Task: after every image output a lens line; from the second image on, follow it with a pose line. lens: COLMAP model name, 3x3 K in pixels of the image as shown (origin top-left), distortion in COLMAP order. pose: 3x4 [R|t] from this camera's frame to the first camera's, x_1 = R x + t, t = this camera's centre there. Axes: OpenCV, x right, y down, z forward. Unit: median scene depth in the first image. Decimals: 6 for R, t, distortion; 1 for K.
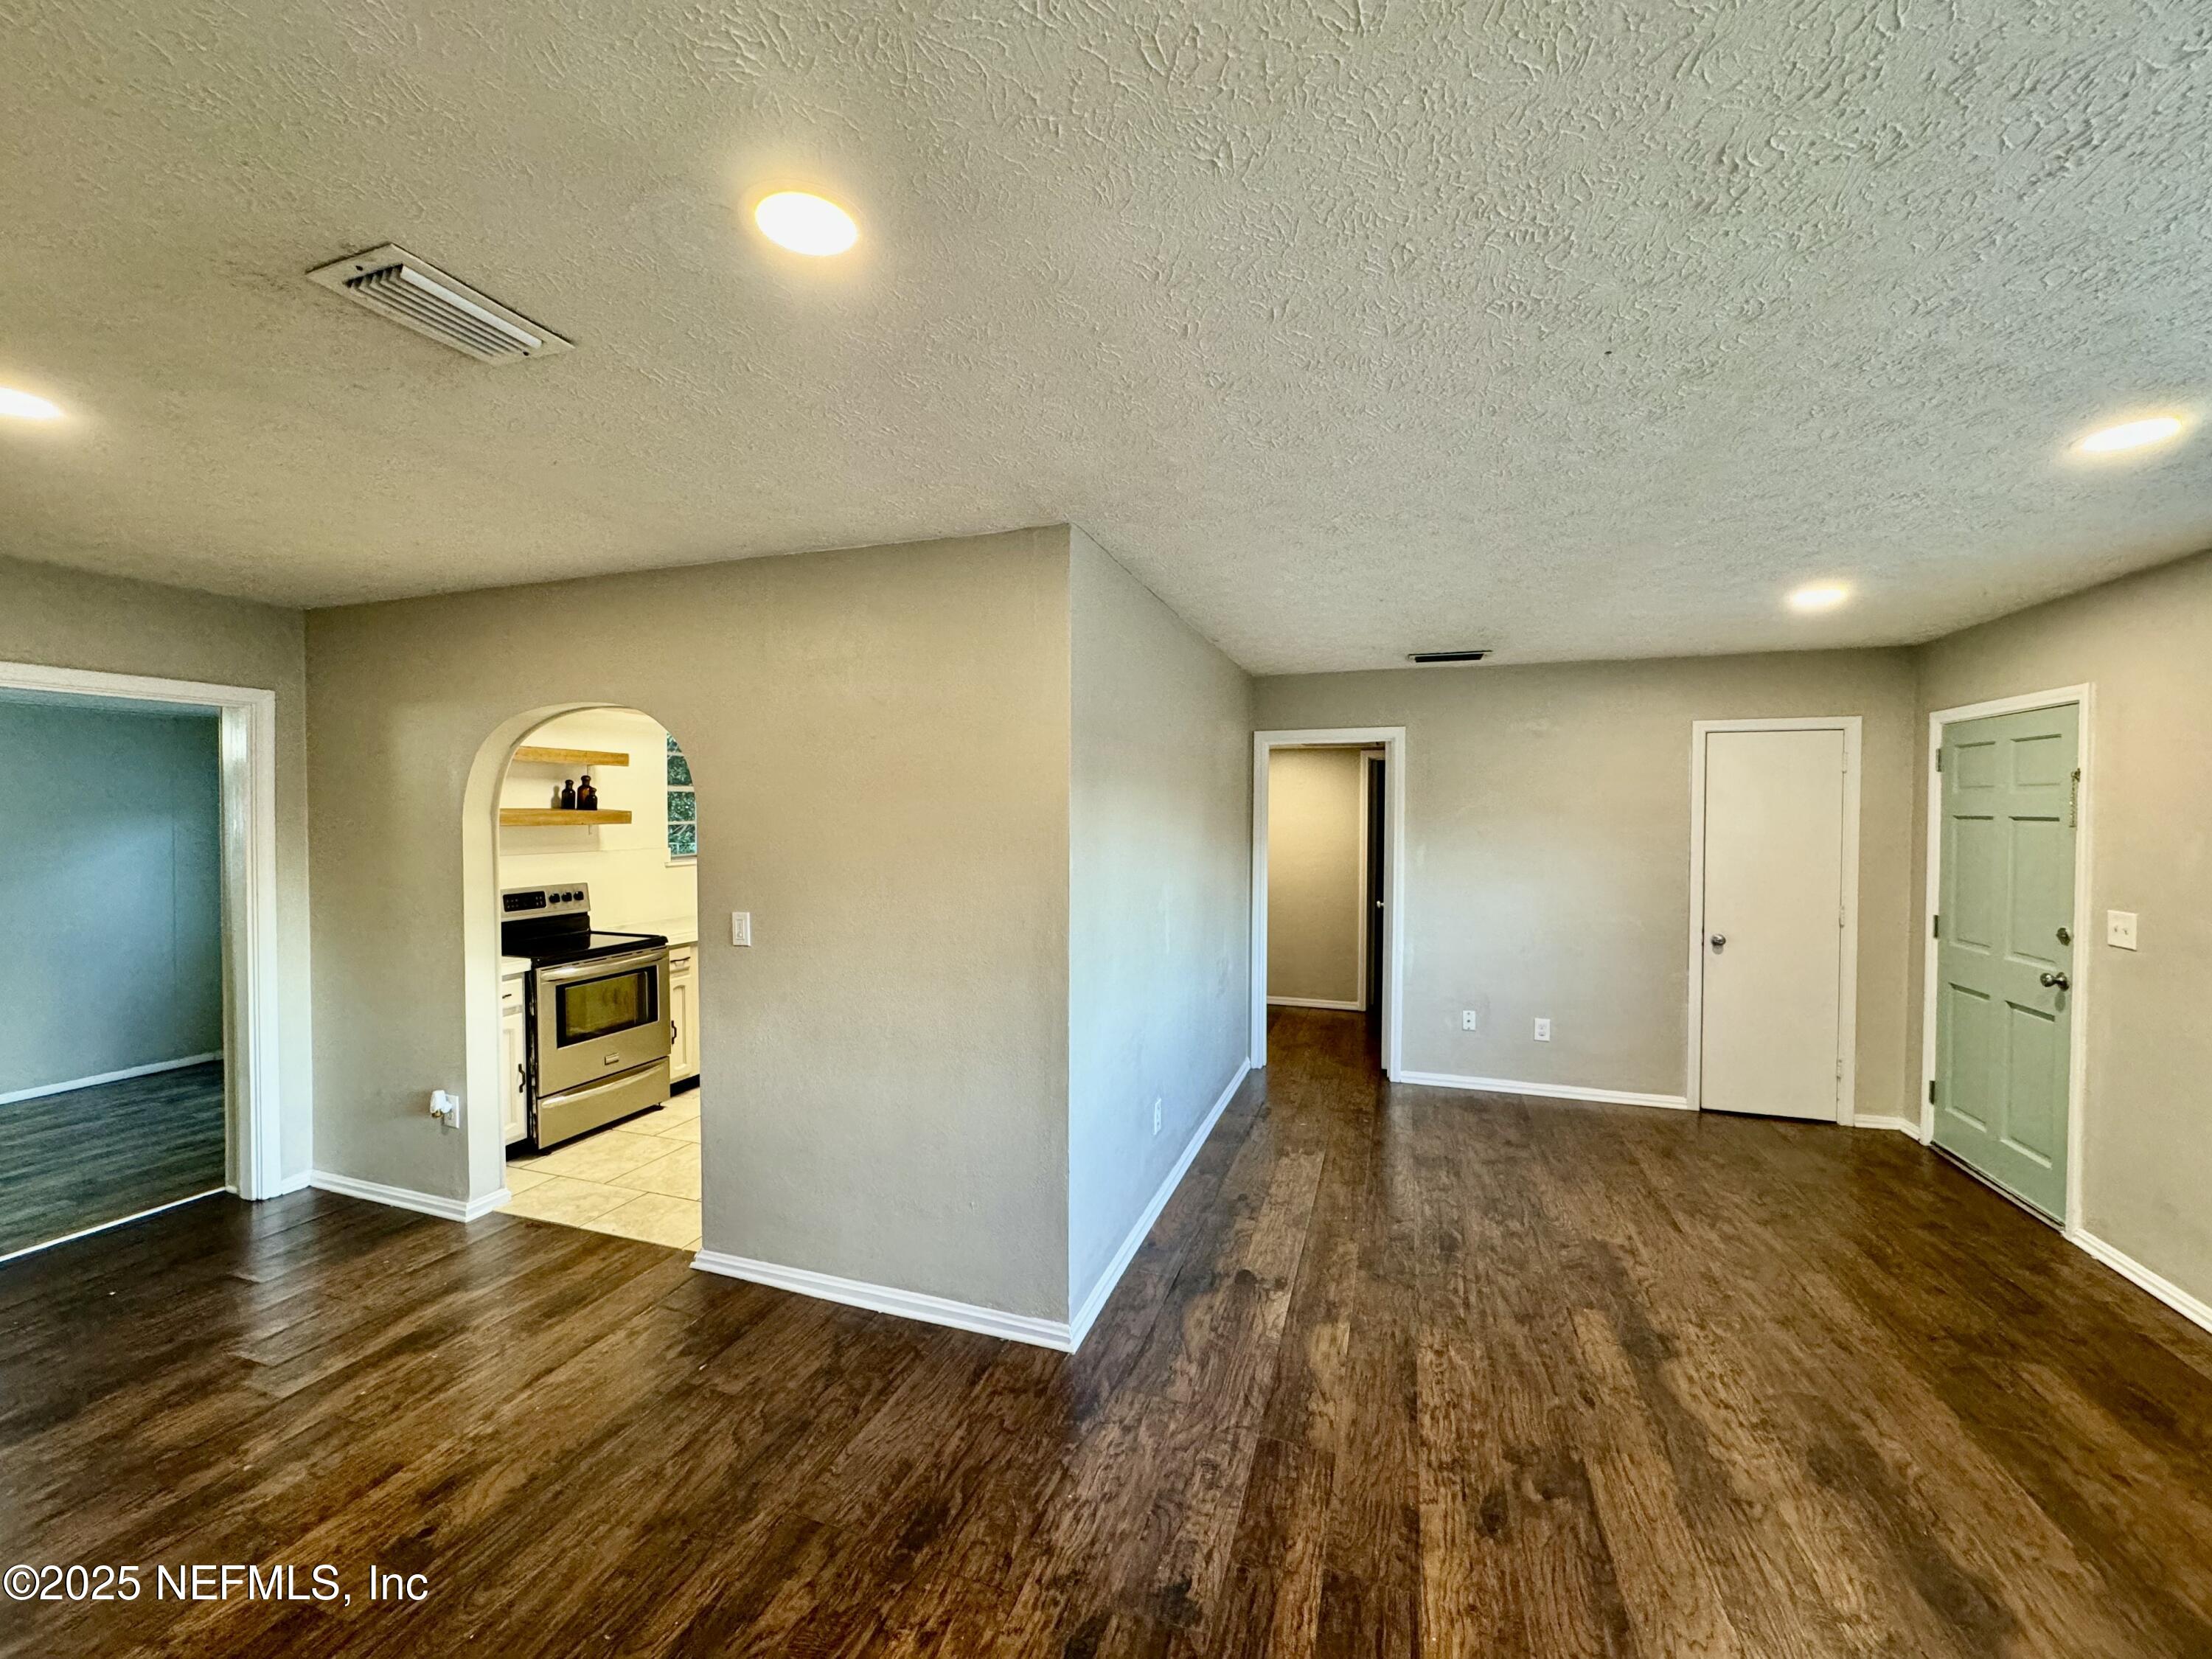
lens RADIAL K [[883.6, 0, 1104.6], [0, 883.6, 831.4], [0, 0, 1]] dist [-0.002134, 0.000154]
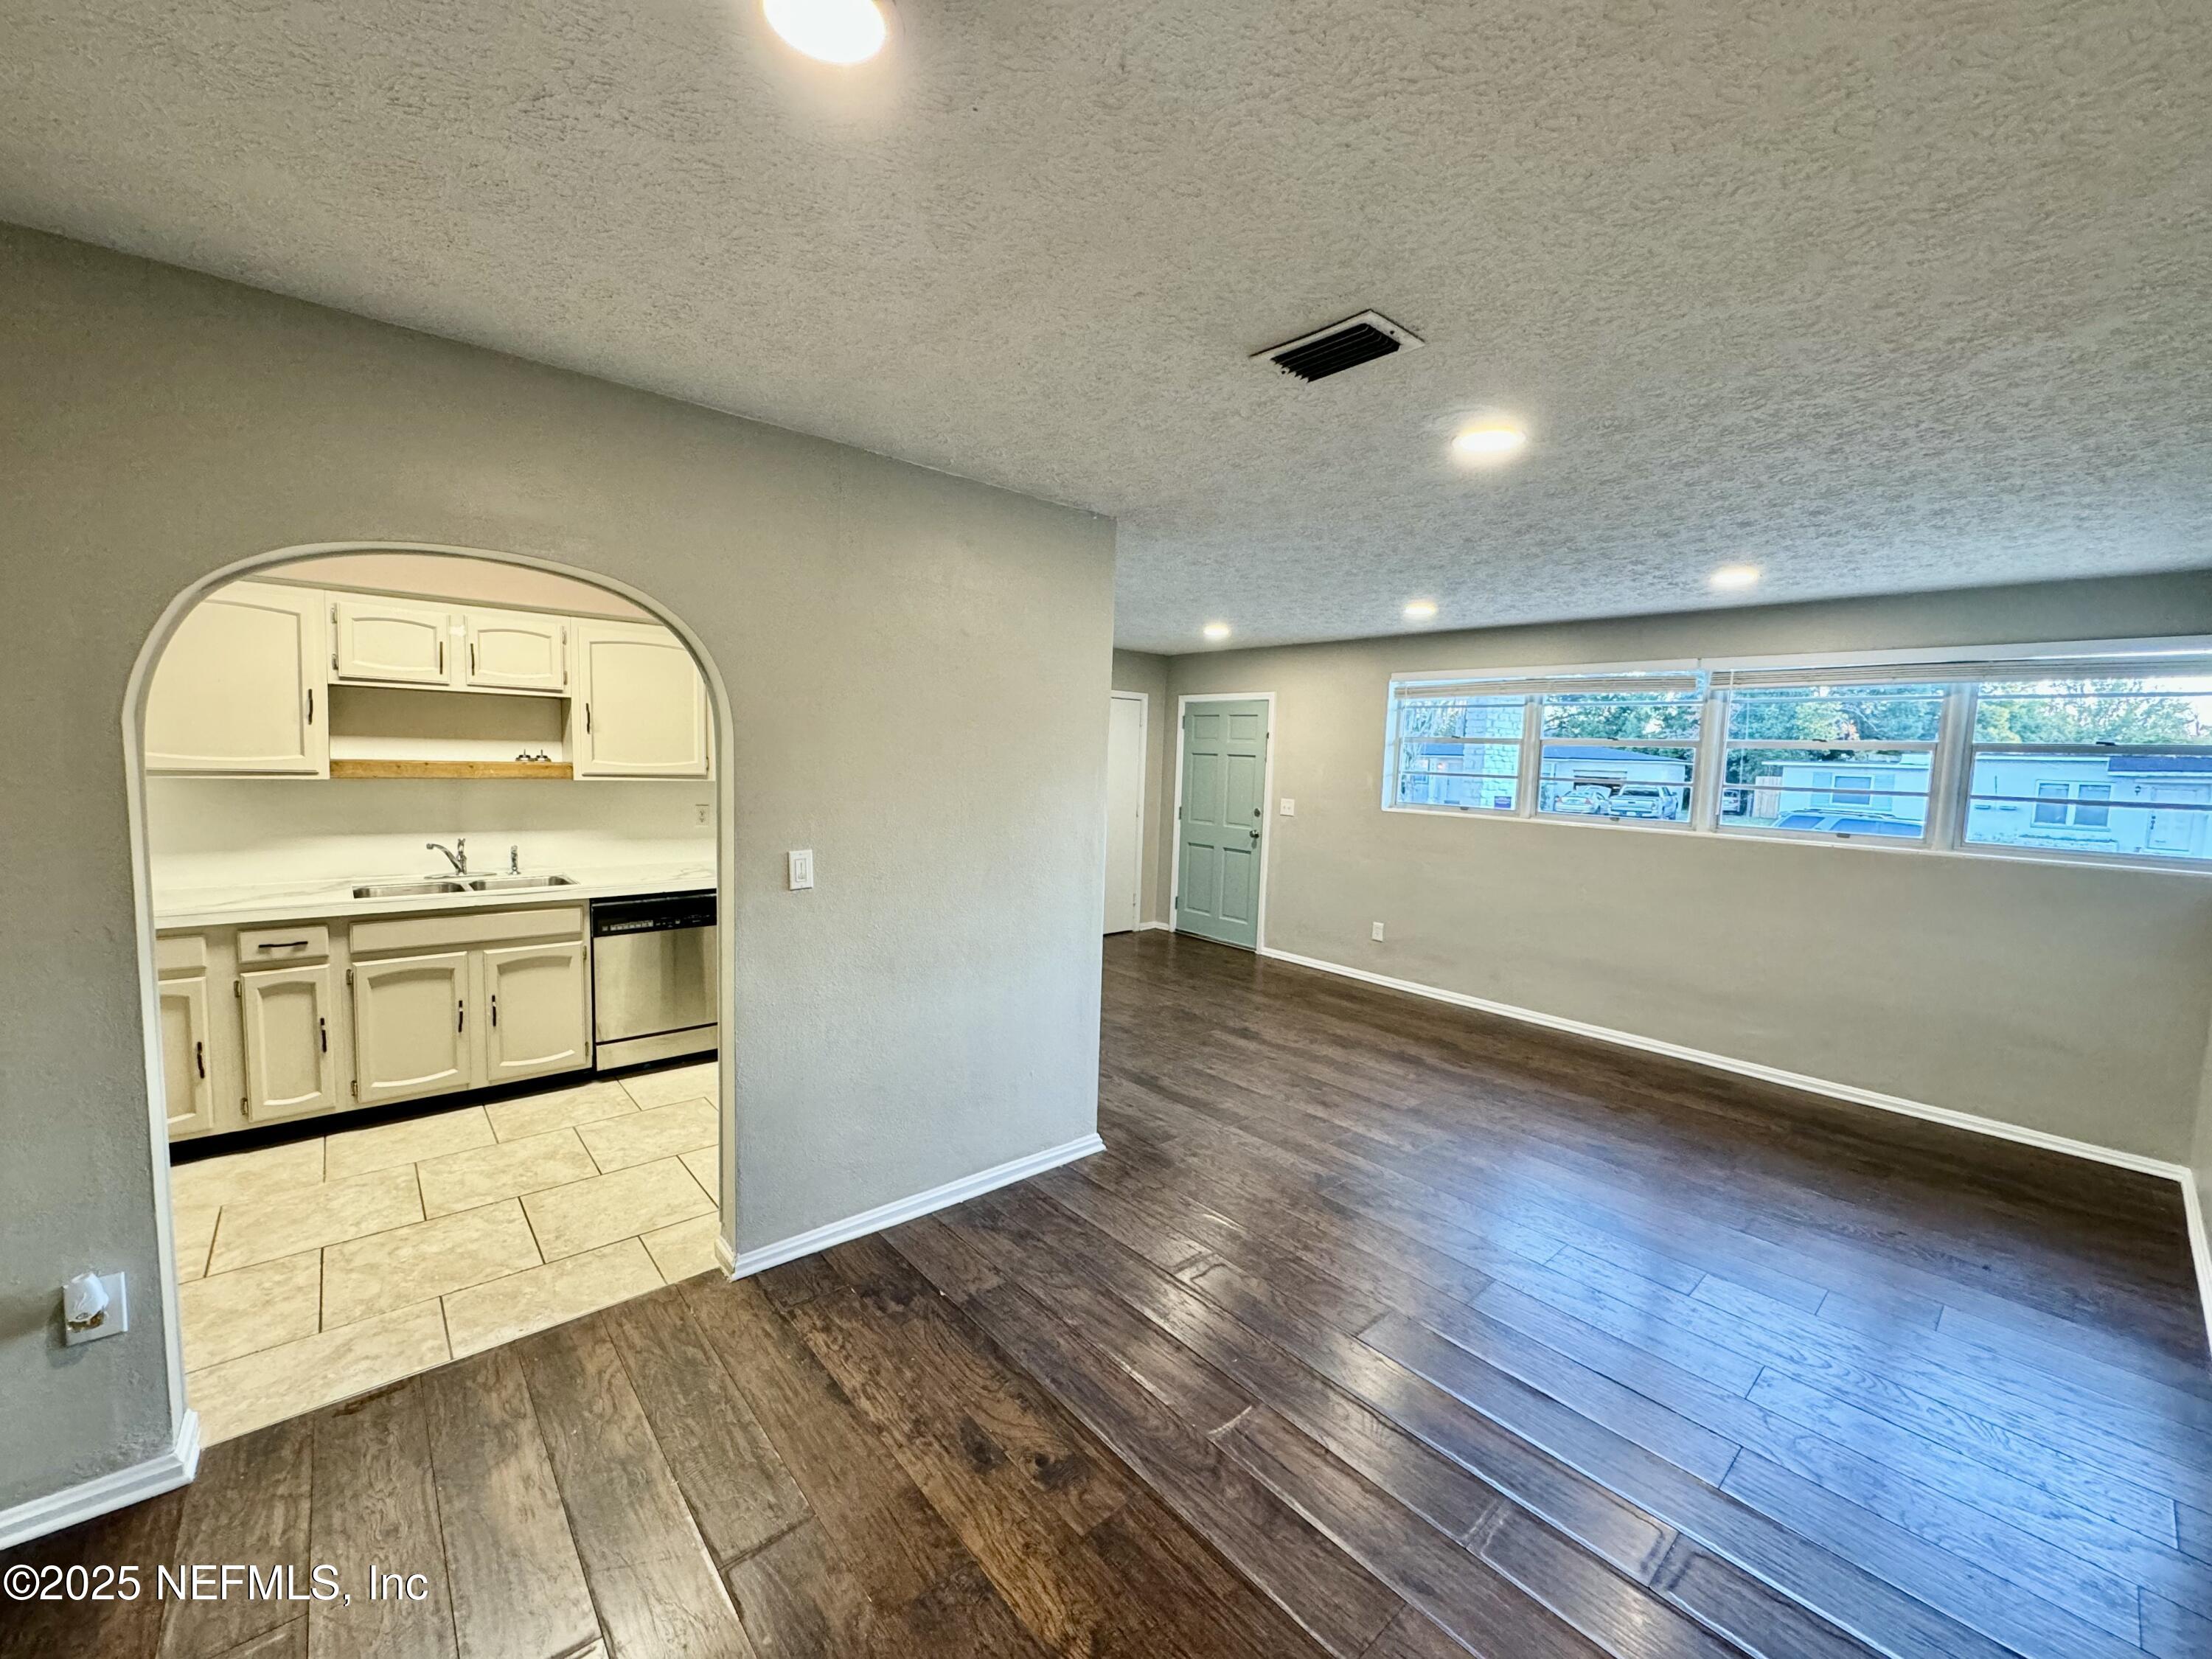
lens RADIAL K [[883.6, 0, 1115.0], [0, 883.6, 827.7], [0, 0, 1]] dist [-0.002134, 0.000154]
pose [[0.487308, -0.059965, 0.871169, -1.024961], [-0.012823, 0.997040, 0.075802, 0.000106], [-0.873136, -0.048110, 0.485097, 0.312265]]
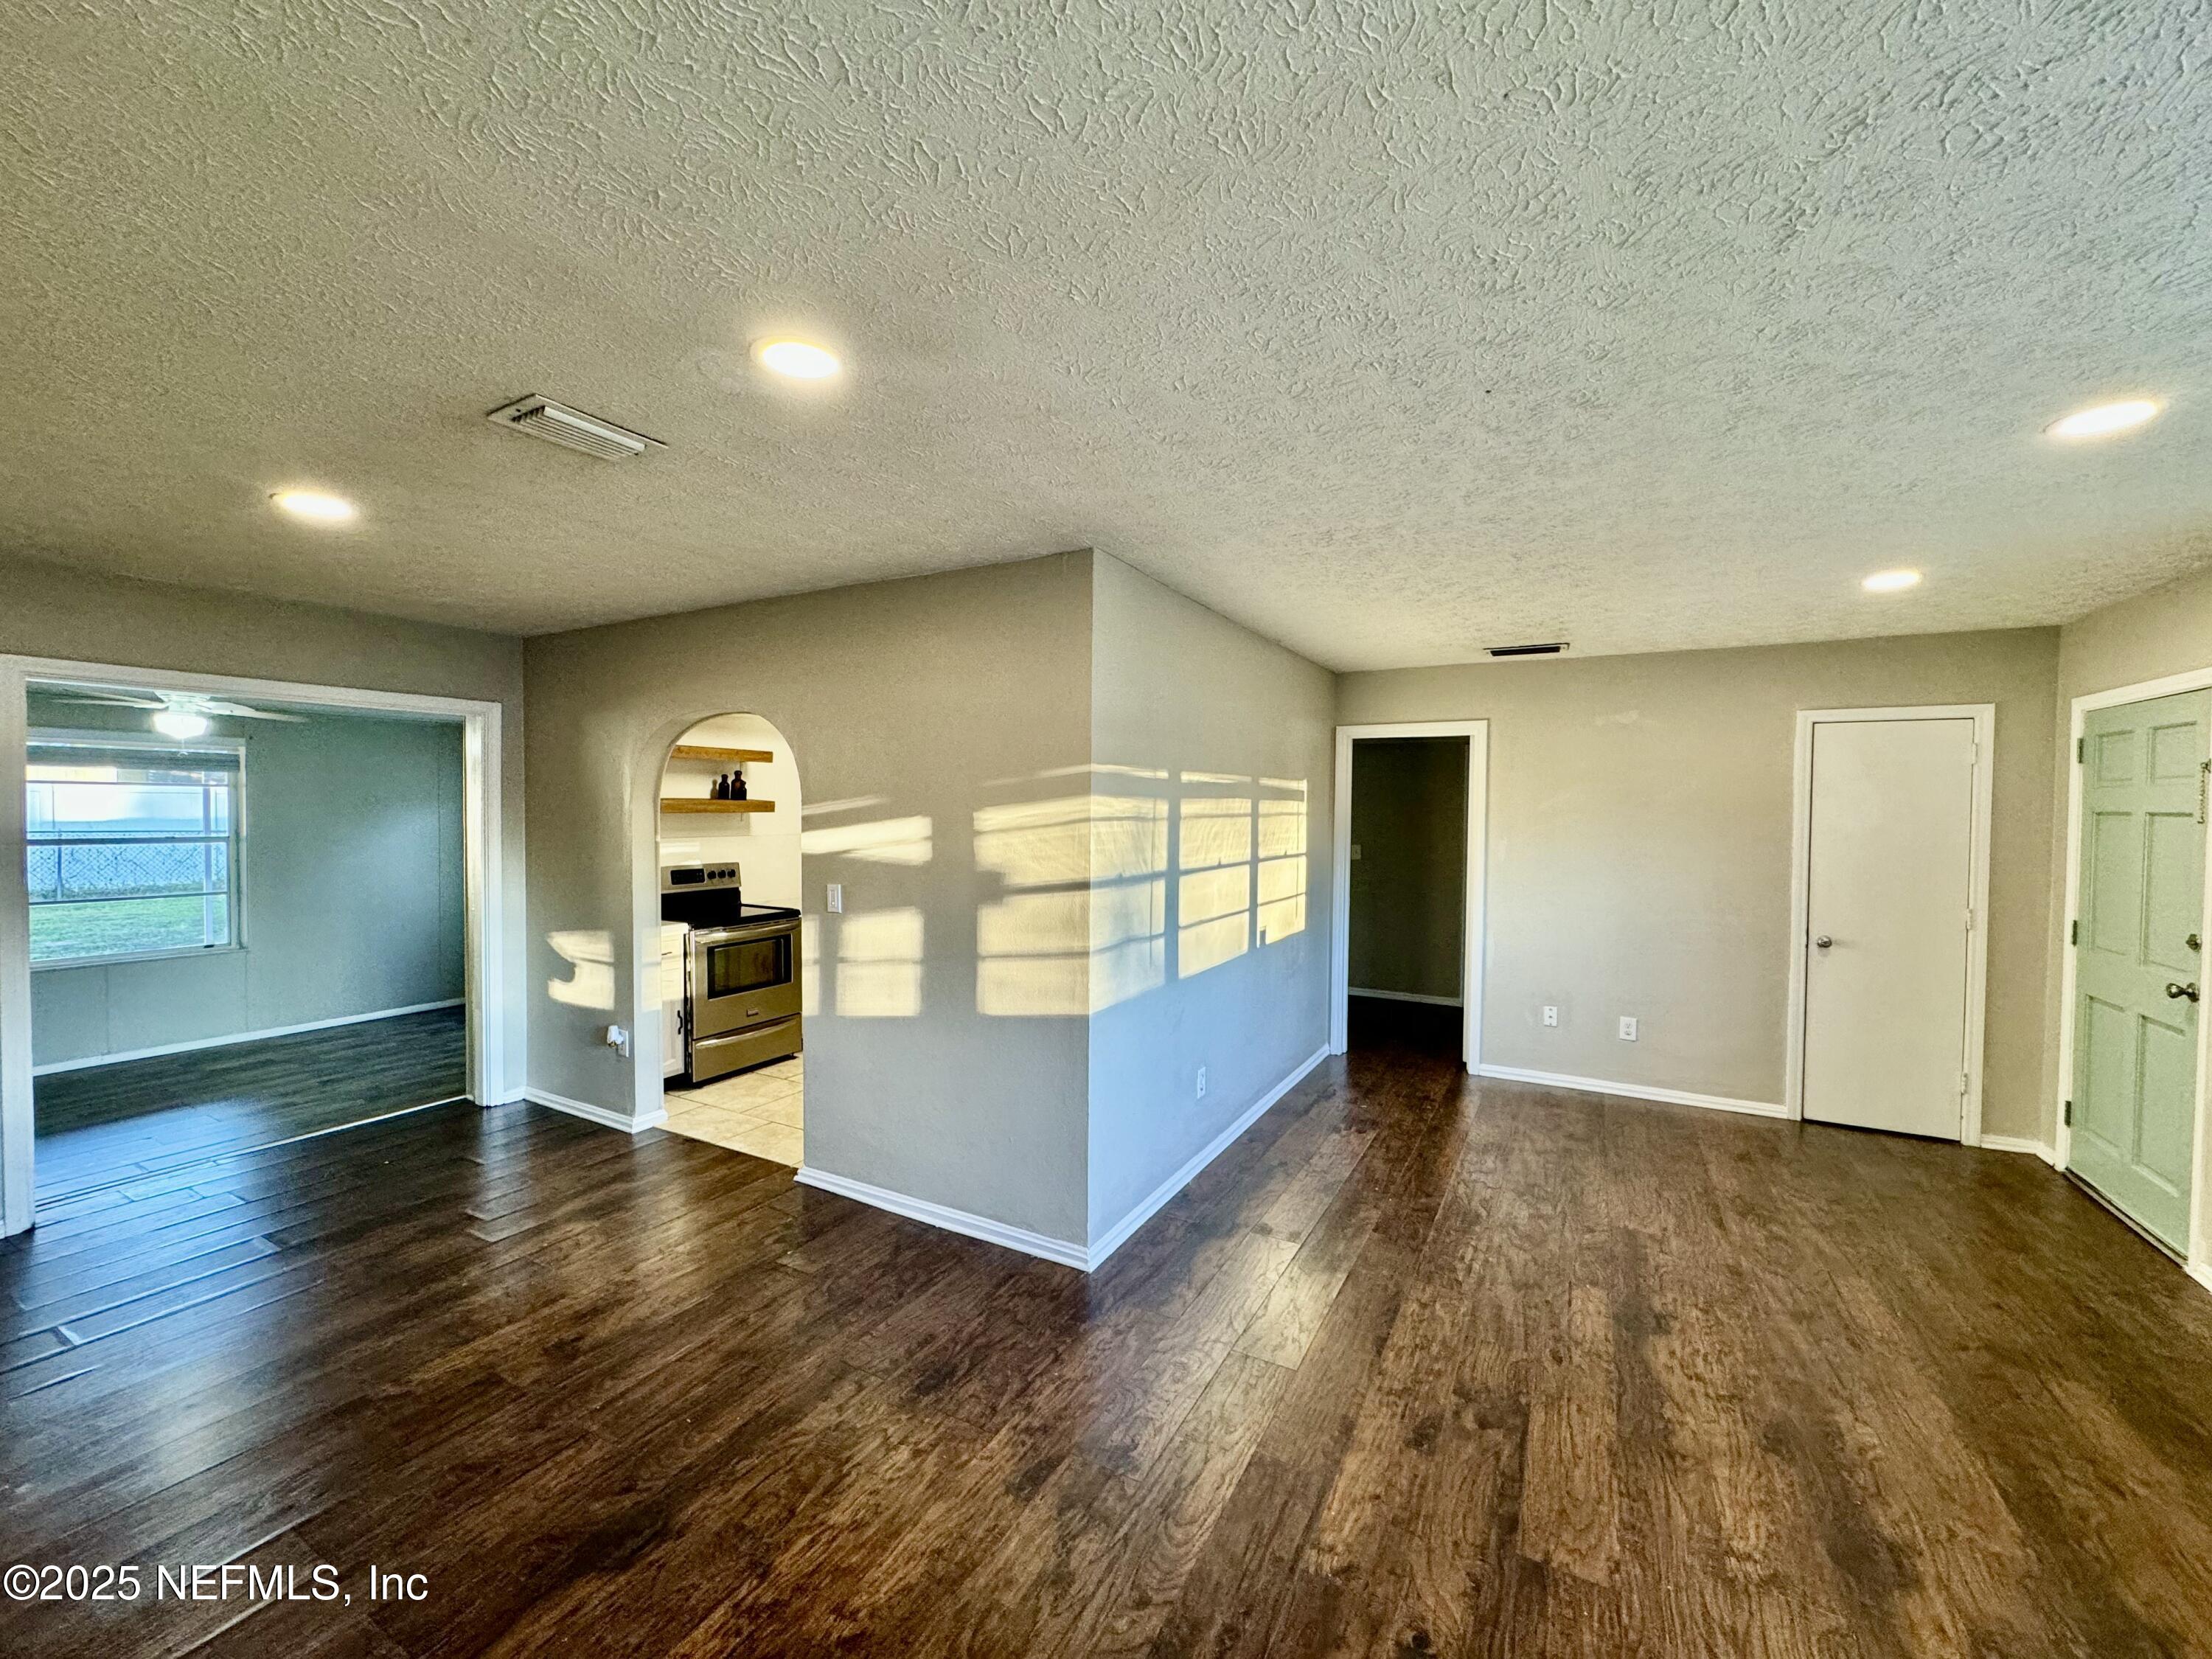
lens RADIAL K [[883.6, 0, 1102.4], [0, 883.6, 832.7], [0, 0, 1]] dist [-0.002134, 0.000154]
pose [[0.984295, 0.010637, -0.176211, 0.154373], [-0.009583, 0.999931, 0.006830, 0.010383], [0.176272, -0.005034, 0.984329, -0.108201]]
